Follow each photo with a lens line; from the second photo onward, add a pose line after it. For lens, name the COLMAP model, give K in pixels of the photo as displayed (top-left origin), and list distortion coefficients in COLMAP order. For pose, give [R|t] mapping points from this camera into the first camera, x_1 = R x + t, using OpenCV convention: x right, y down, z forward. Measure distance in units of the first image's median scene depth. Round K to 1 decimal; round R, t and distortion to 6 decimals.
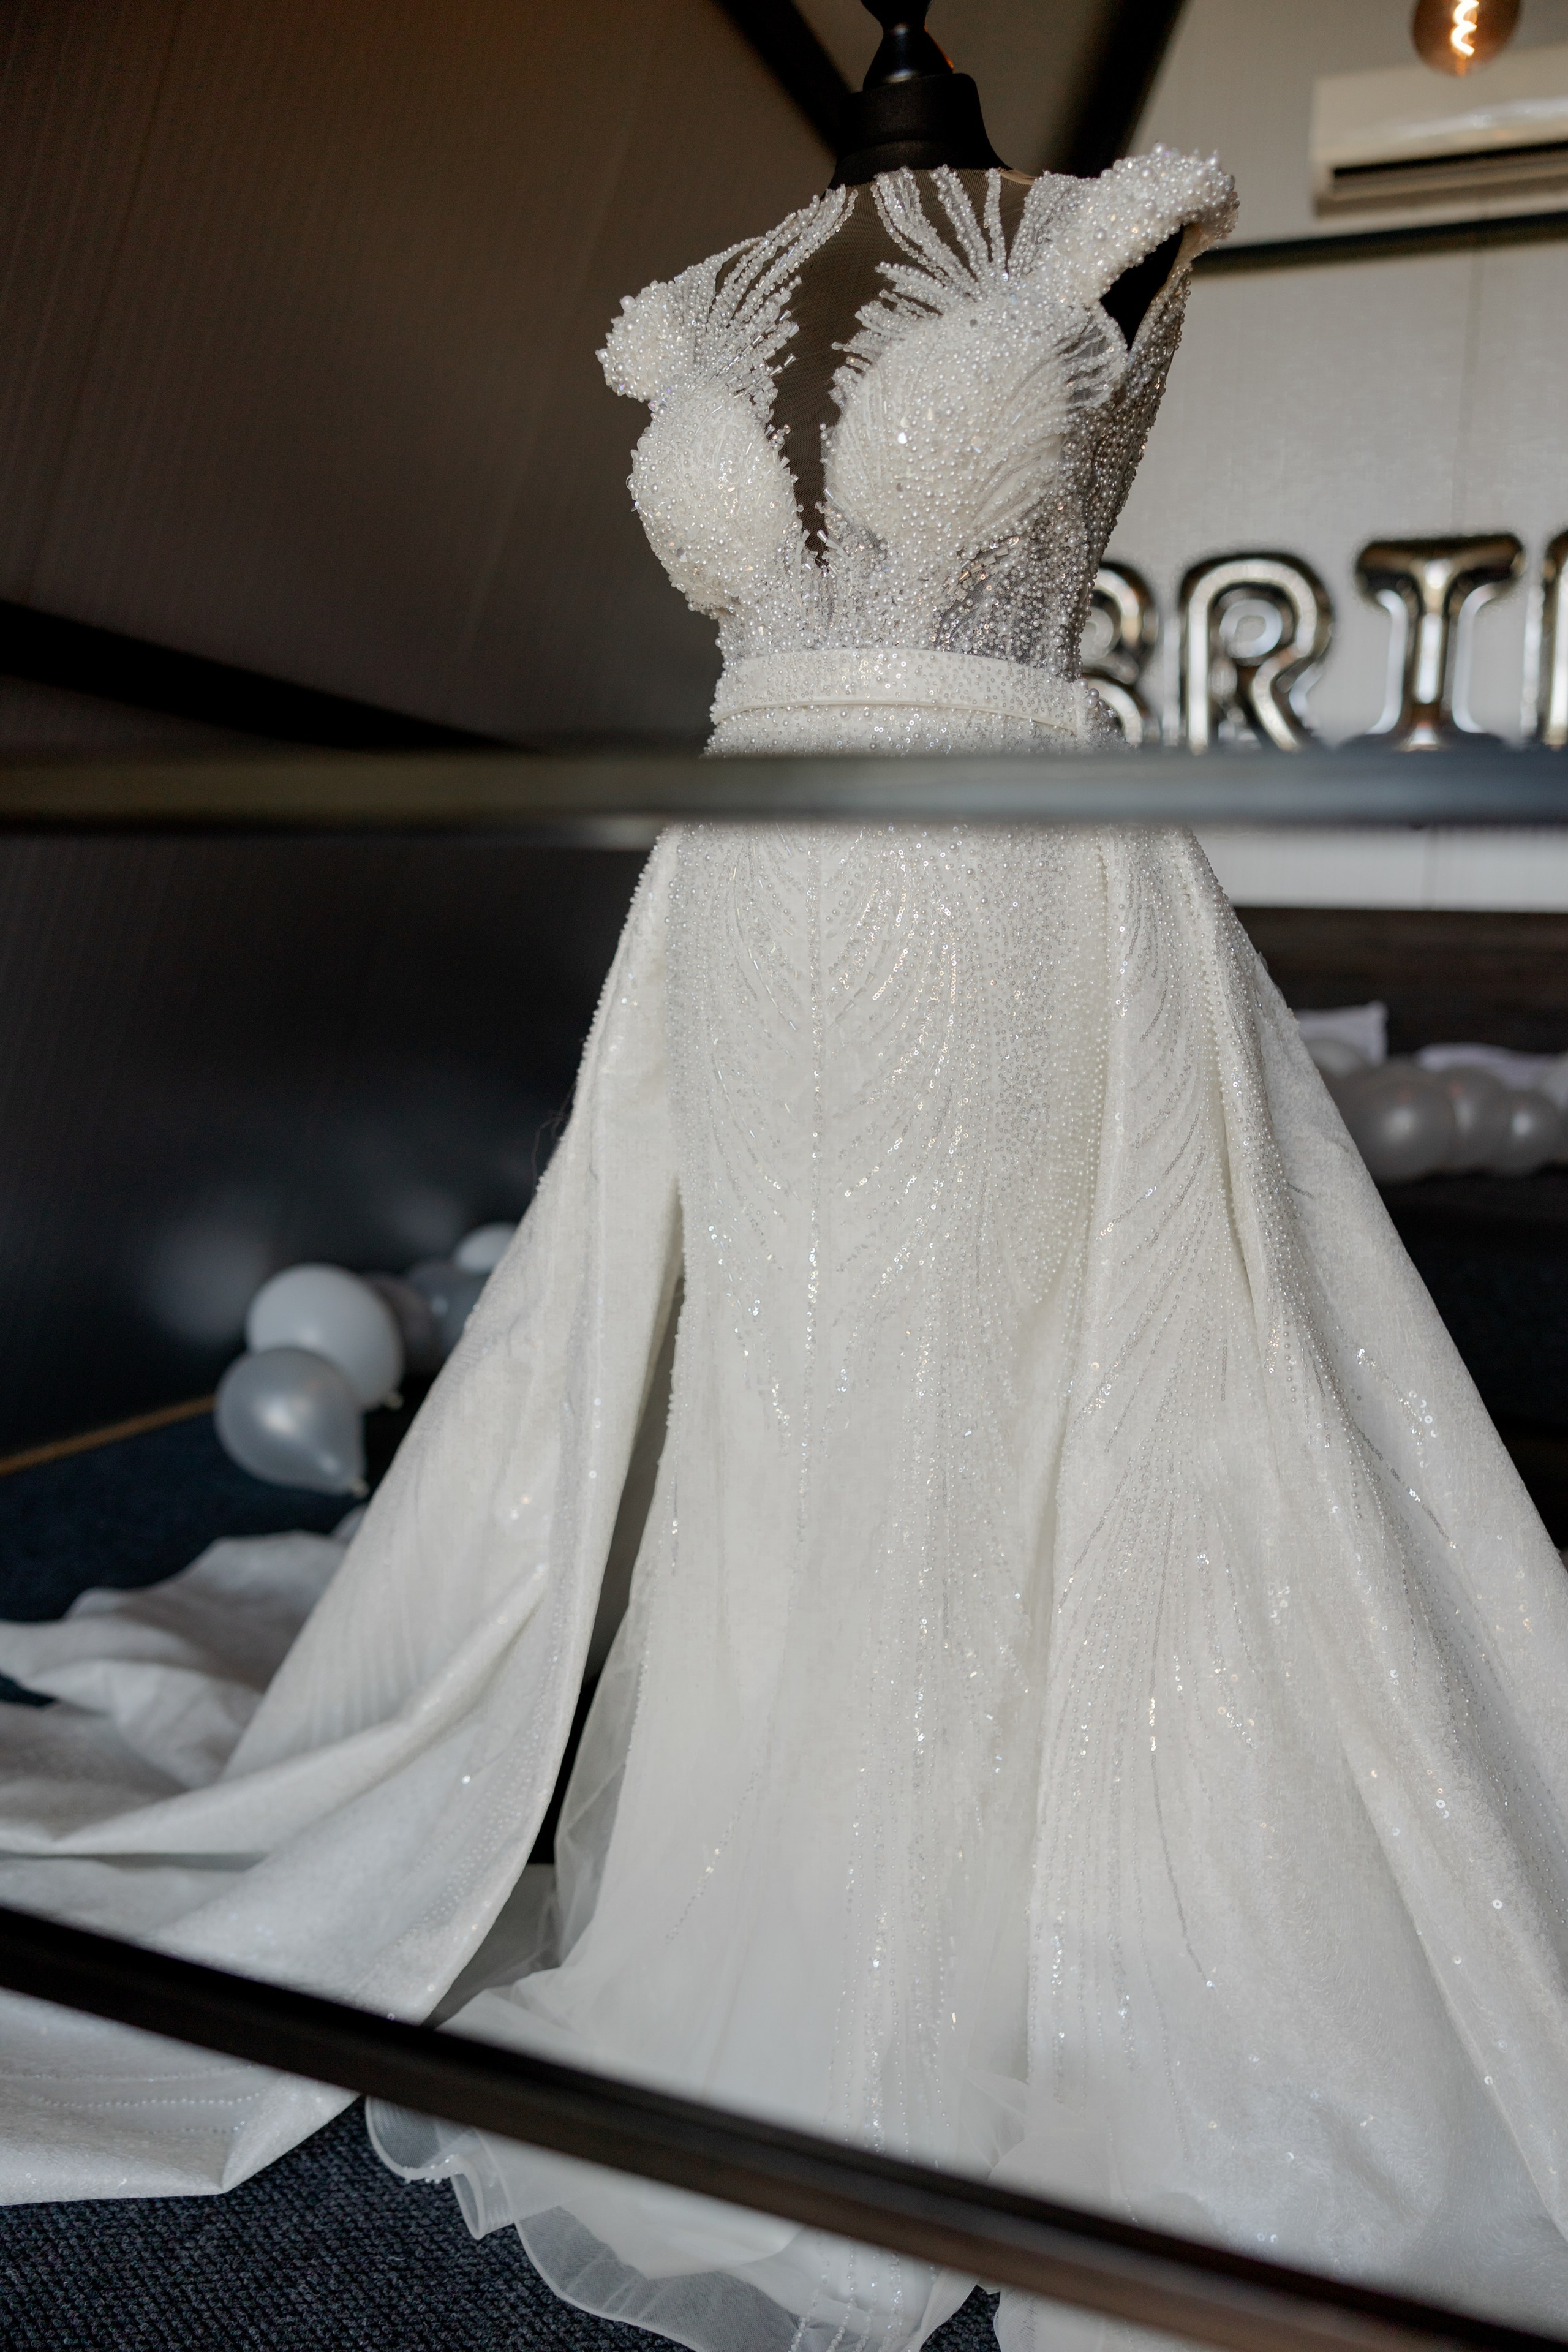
lens RADIAL K [[1835.2, 0, 780.4], [0, 1835.2, 1132.3], [0, 0, 1]] dist [-0.000258, -0.003339]
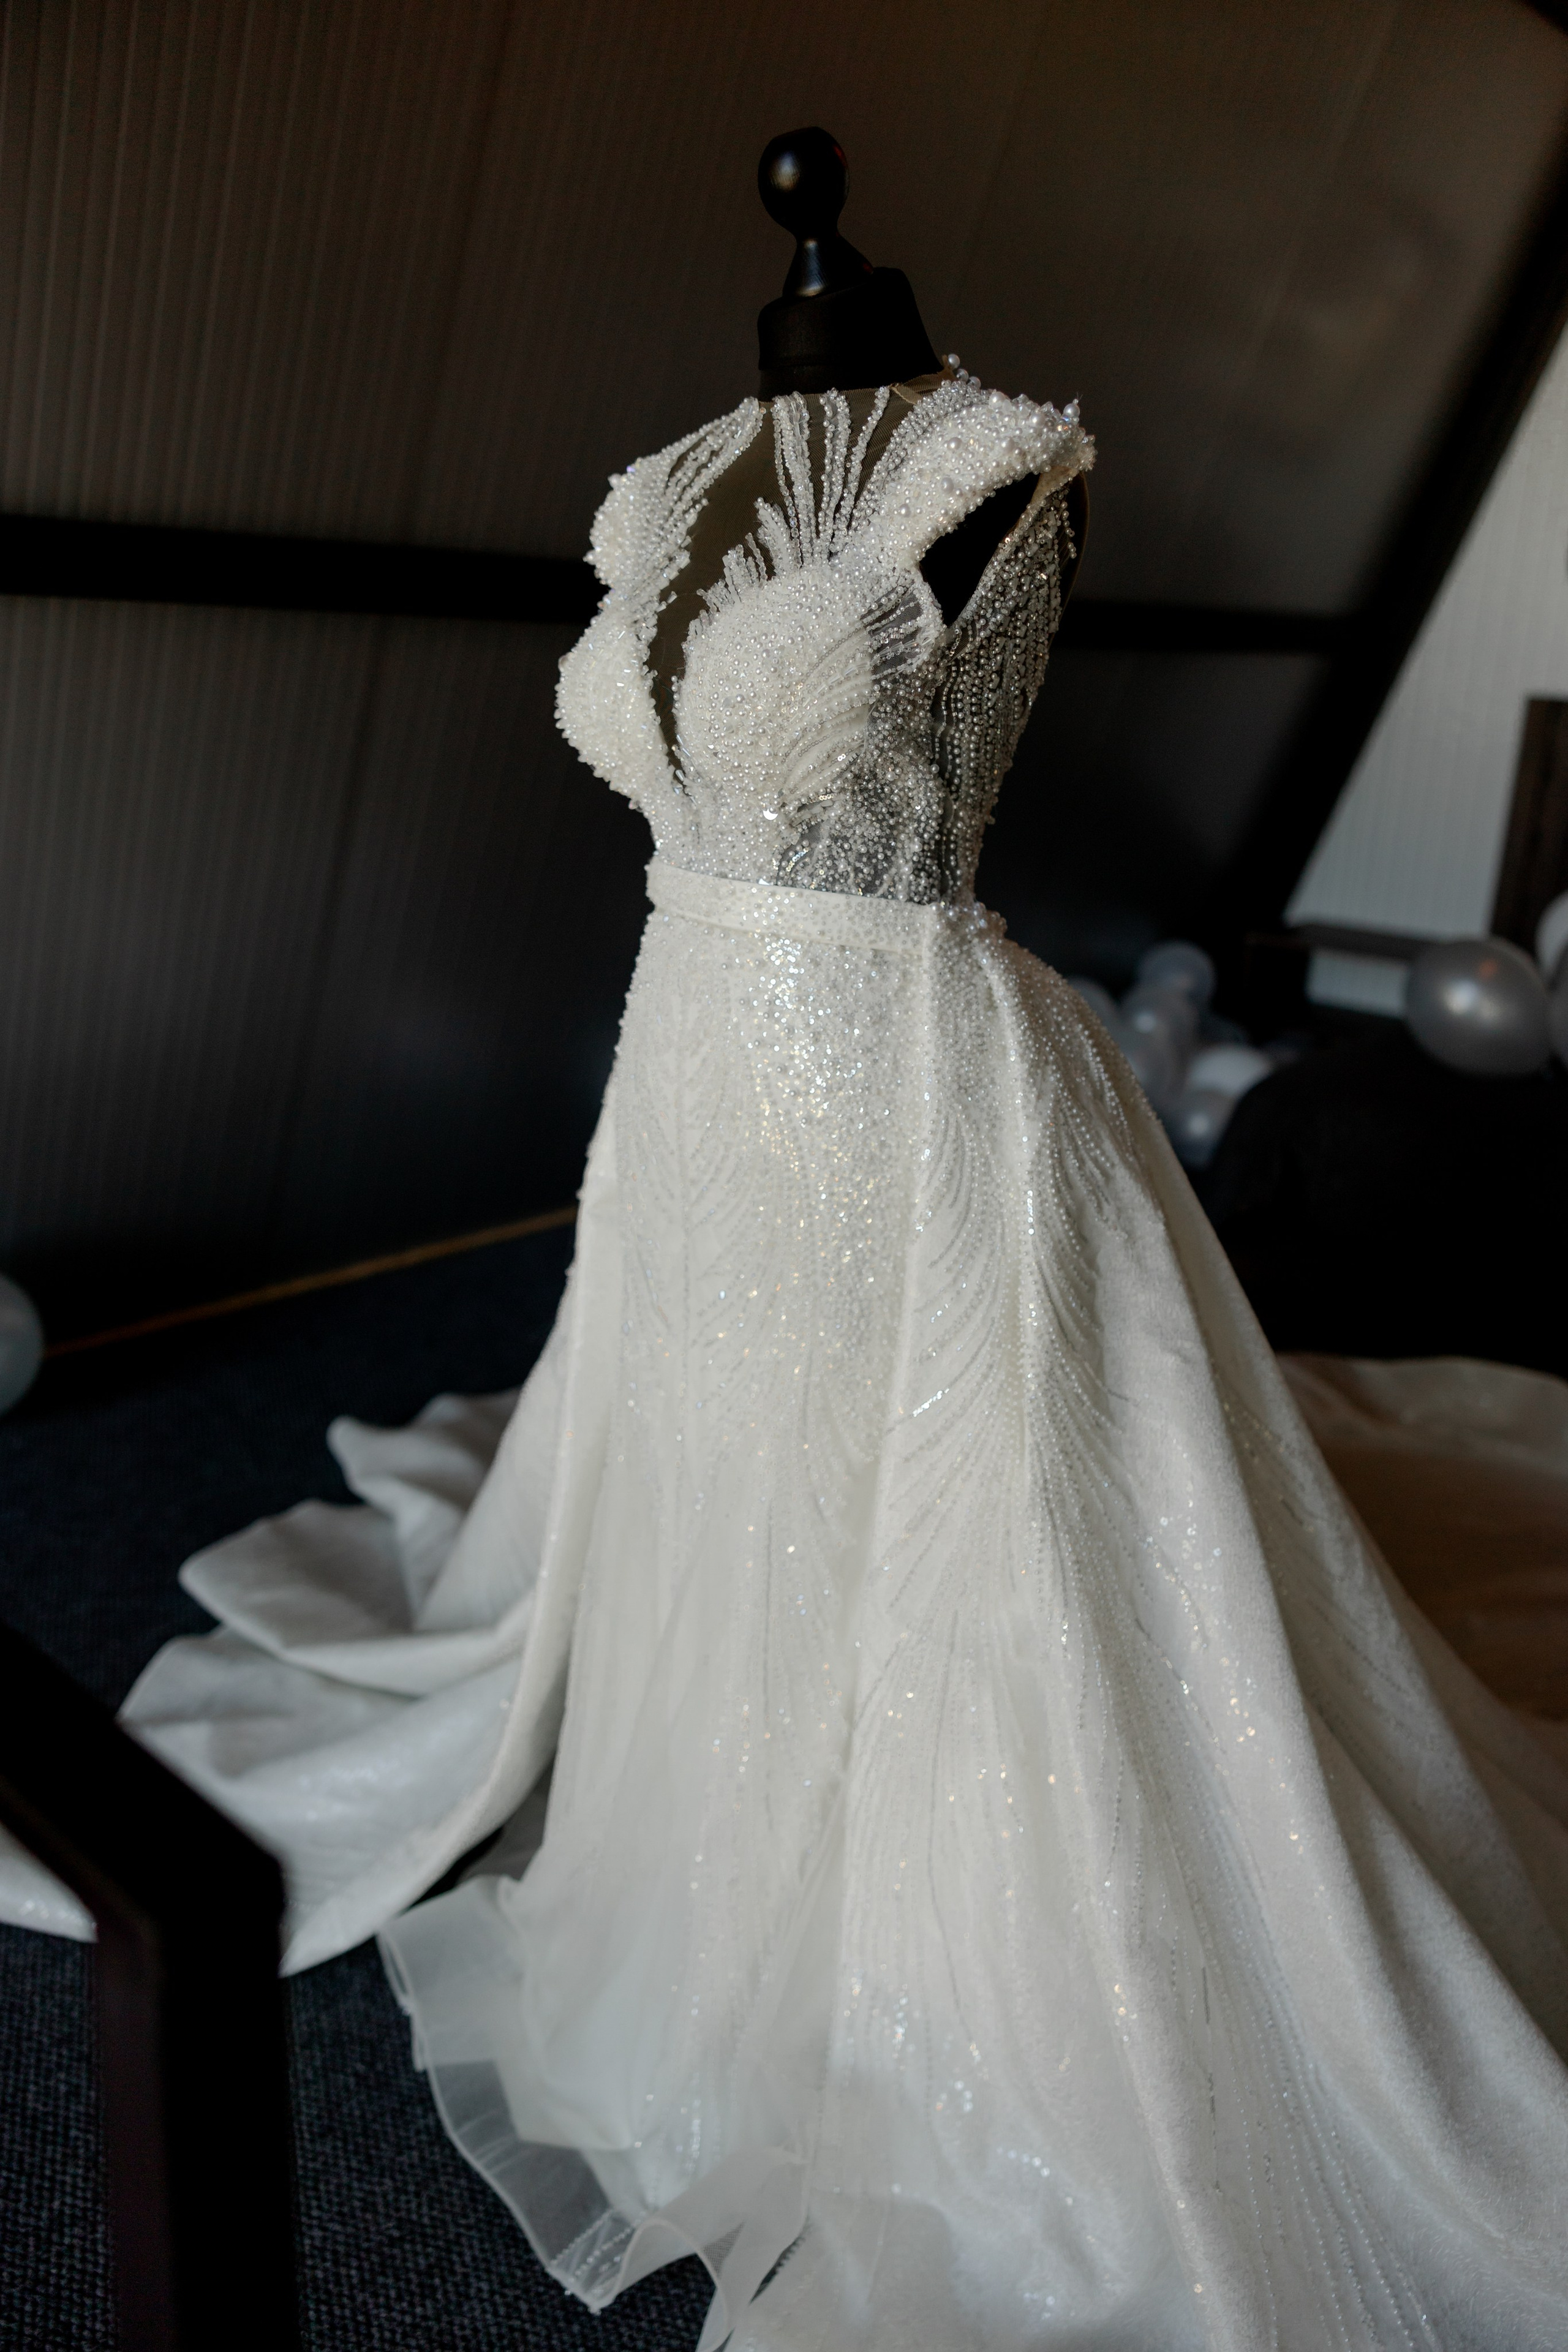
lens RADIAL K [[1835.4, 0, 781.5], [0, 1835.4, 1126.2], [0, 0, 1]] dist [-0.000367, -0.001482]
pose [[0.932482, 0.109075, -0.344355, 0.468202], [-0.048388, 0.982446, 0.180162, -0.314850], [0.357961, -0.151335, 0.921391, -0.008781]]
